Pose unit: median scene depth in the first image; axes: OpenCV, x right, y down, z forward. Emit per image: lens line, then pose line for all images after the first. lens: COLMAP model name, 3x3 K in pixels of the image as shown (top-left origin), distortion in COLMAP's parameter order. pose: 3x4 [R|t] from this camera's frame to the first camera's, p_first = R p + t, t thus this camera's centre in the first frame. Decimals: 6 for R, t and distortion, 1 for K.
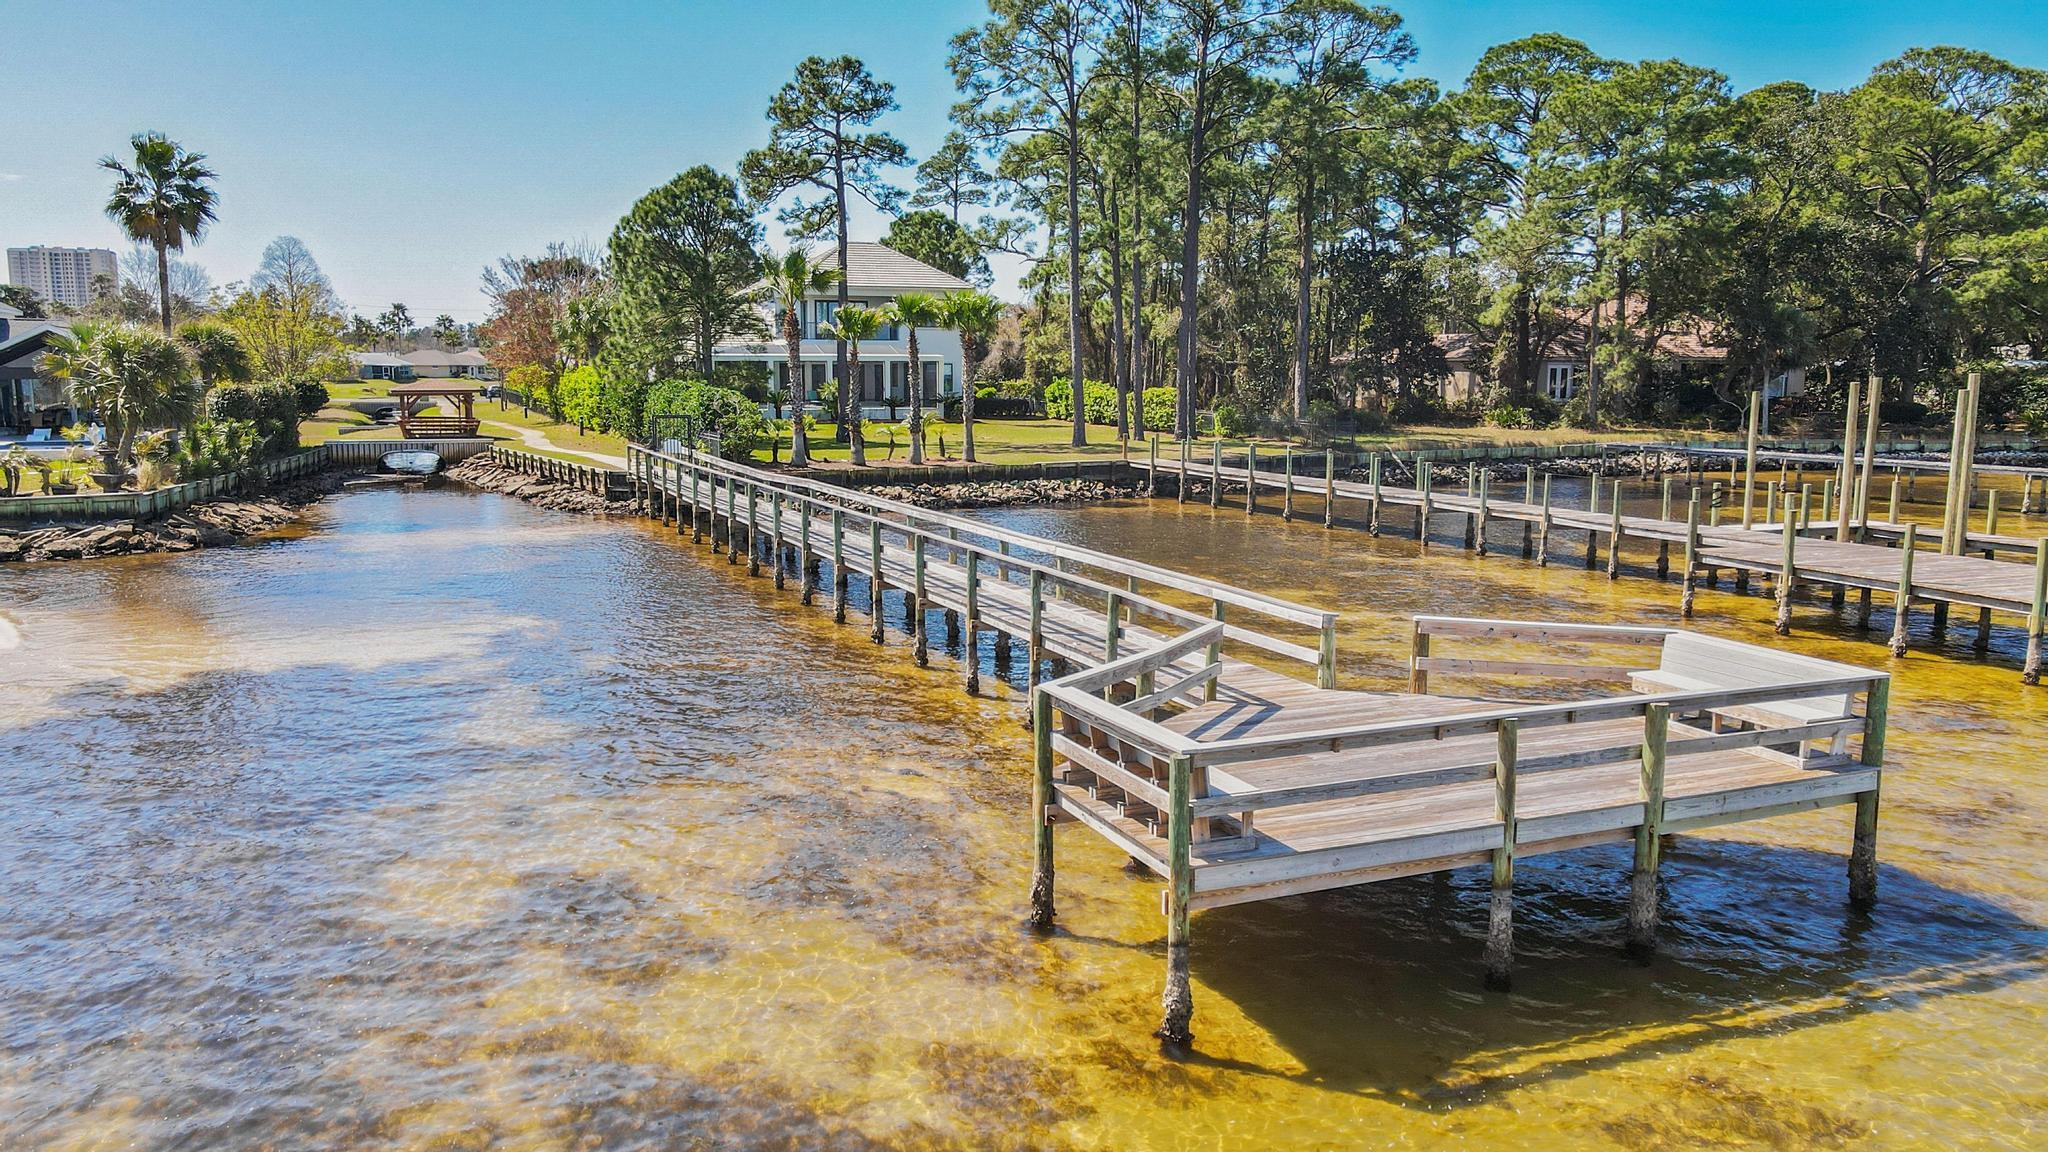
lens RADIAL K [[1525.5, 0, 1024.0], [0, 1525.5, 576.0], [0, 0, 1]] dist [-0.023673, 0.062020]
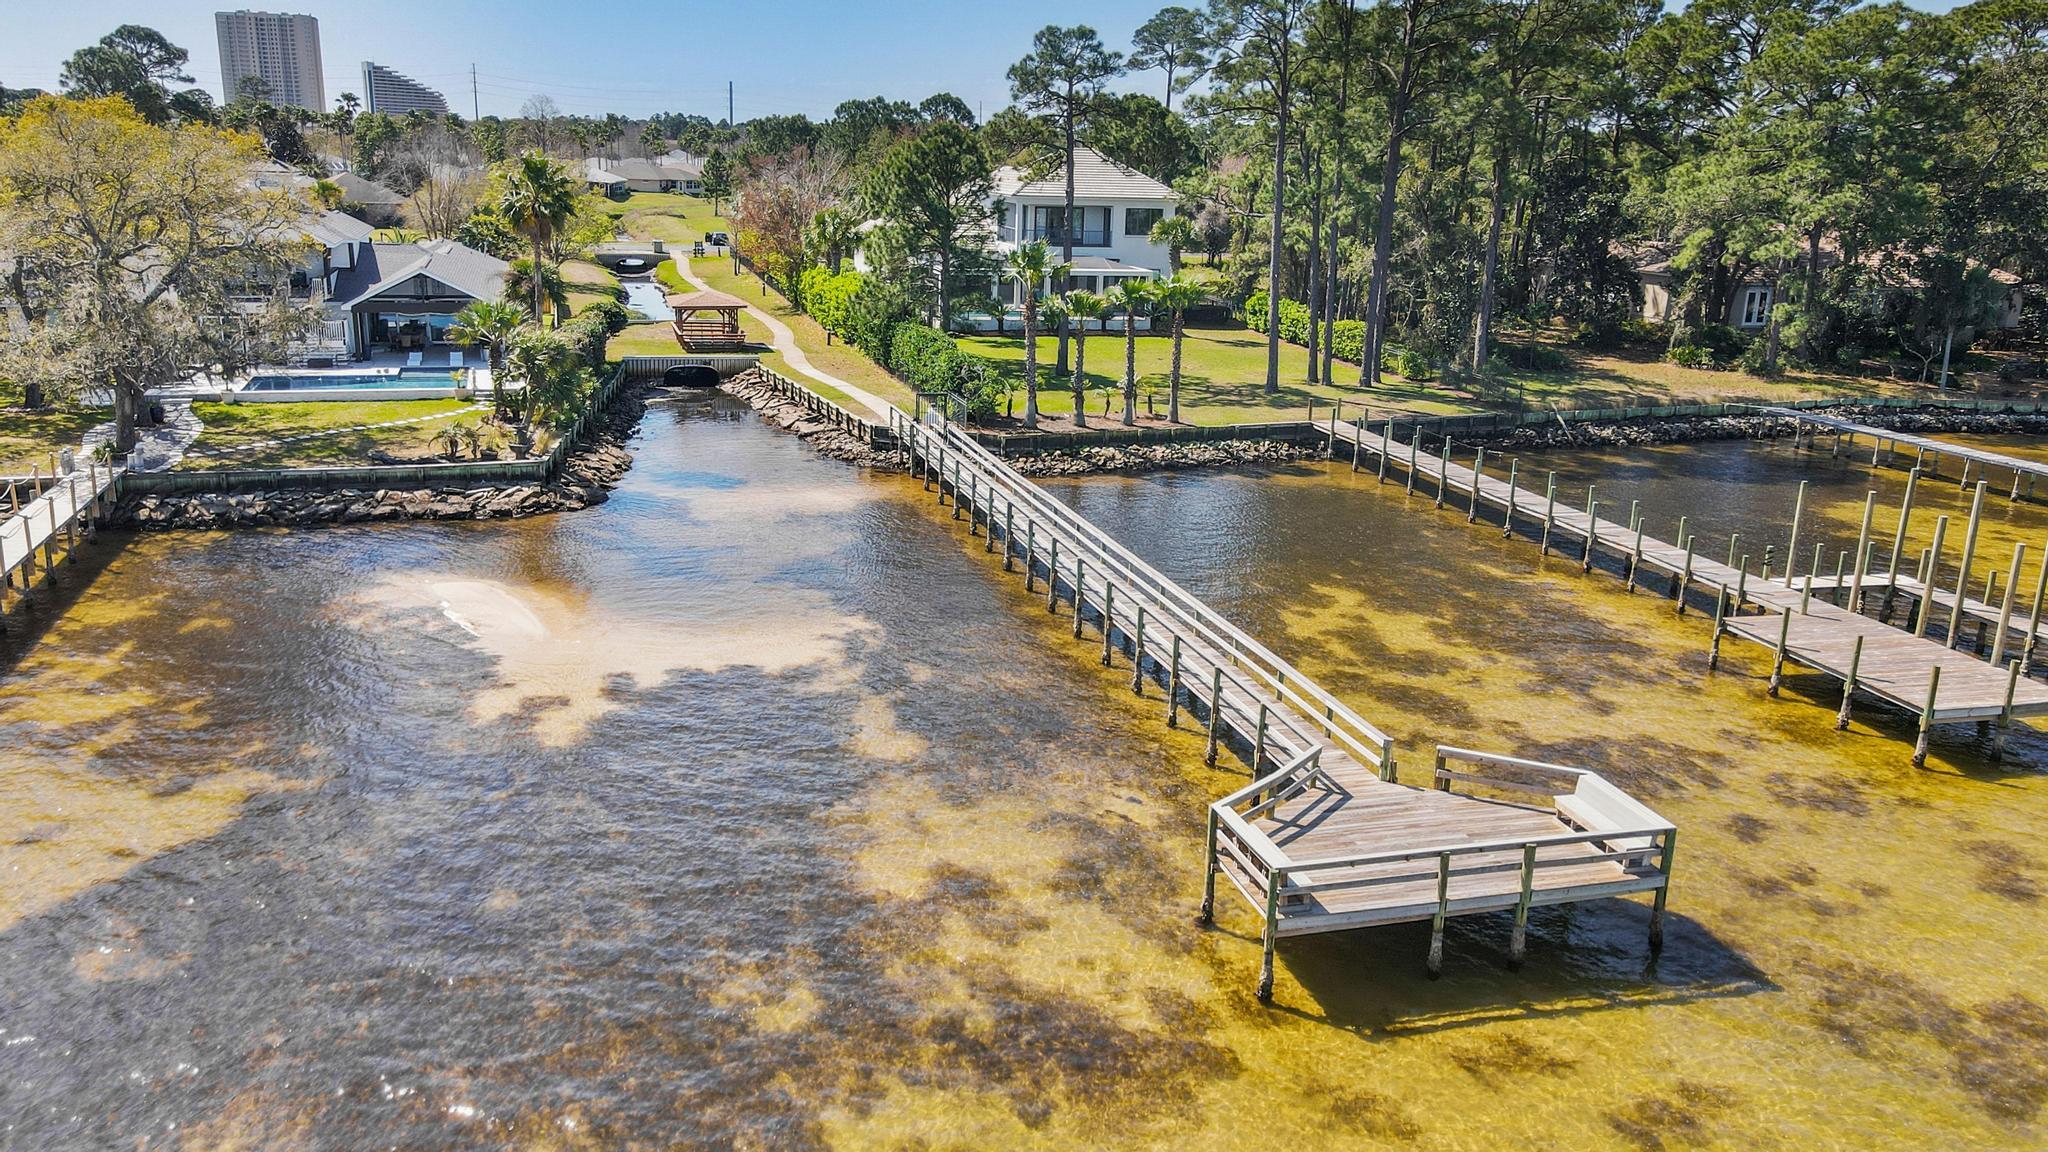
lens RADIAL K [[1525.5, 0, 1024.0], [0, 1525.5, 576.0], [0, 0, 1]] dist [-0.023673, 0.062020]
pose [[0.991064, 0.058001, -0.120119, -0.002430], [-0.044764, 0.992912, 0.110104, -0.101196], [0.125654, -0.103743, 0.986635, -0.220924]]
